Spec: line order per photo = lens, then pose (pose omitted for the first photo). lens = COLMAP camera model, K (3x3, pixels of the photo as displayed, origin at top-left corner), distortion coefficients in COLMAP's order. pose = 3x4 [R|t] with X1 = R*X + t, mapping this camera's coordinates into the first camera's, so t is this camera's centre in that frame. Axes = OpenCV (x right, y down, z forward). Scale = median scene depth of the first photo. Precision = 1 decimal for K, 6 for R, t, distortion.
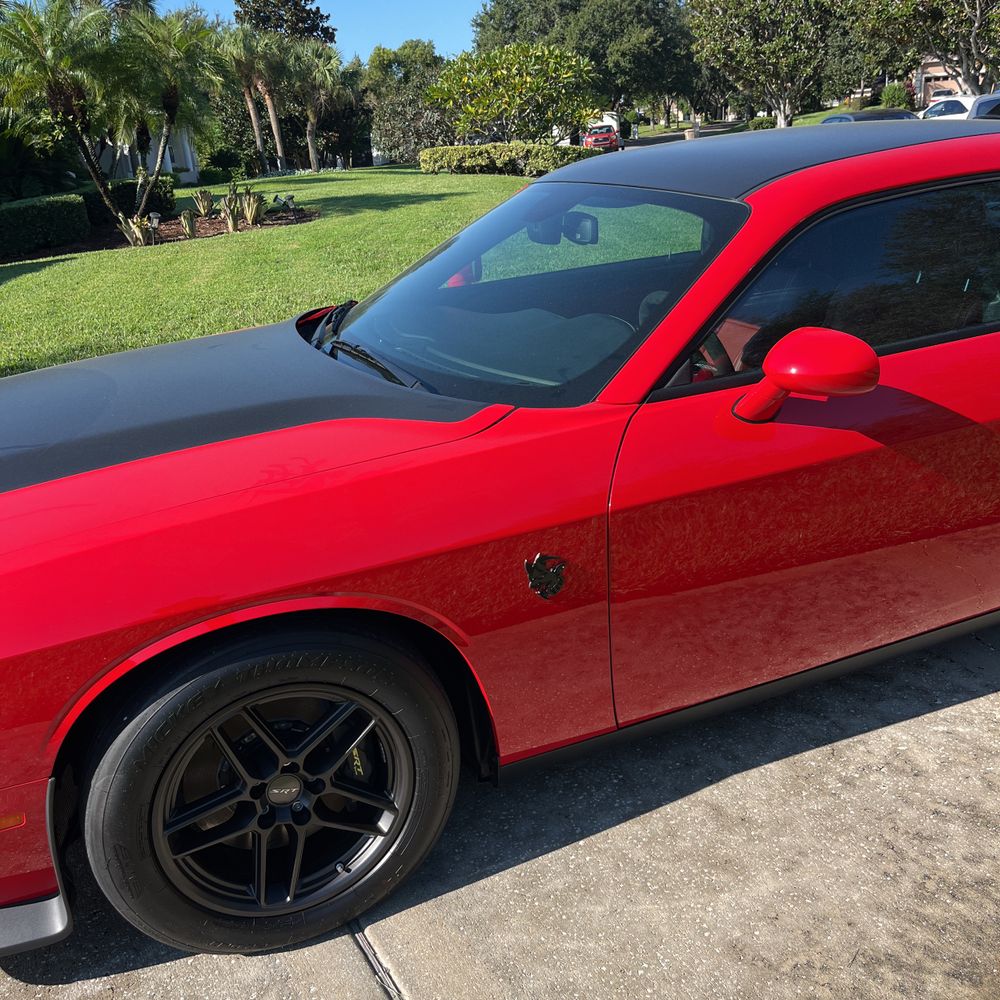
lens RADIAL K [[1017.7, 0, 500.0], [0, 1017.7, 500.0], [0, 0, 1]] dist [0.033249, -0.026809]
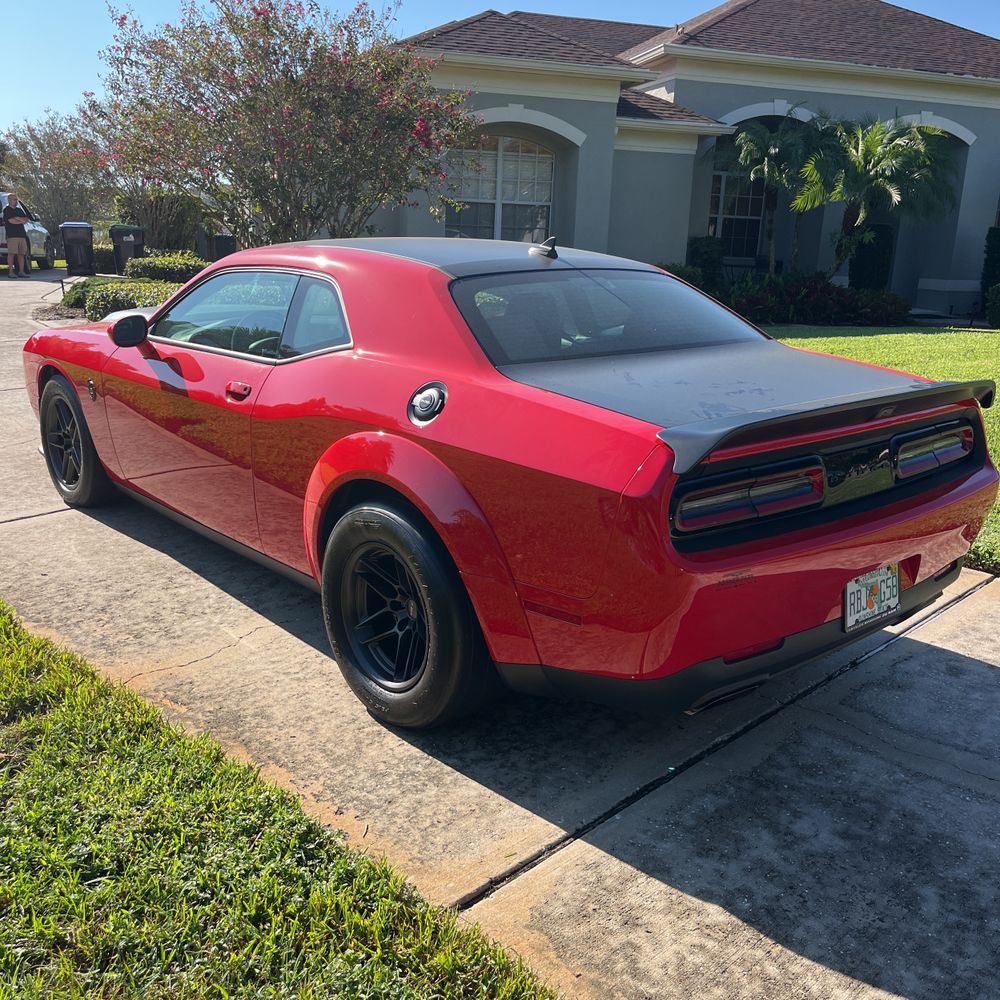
lens RADIAL K [[1011.3, 0, 497.6], [0, 1011.3, 503.9], [0, 0, 1]] dist [0.016991, 0.002964]
pose [[0.313630, 0.325936, -0.891853, 2.294054], [-0.375516, 0.905249, 0.198777, -0.463336], [0.872138, 0.272563, 0.406307, 0.830081]]
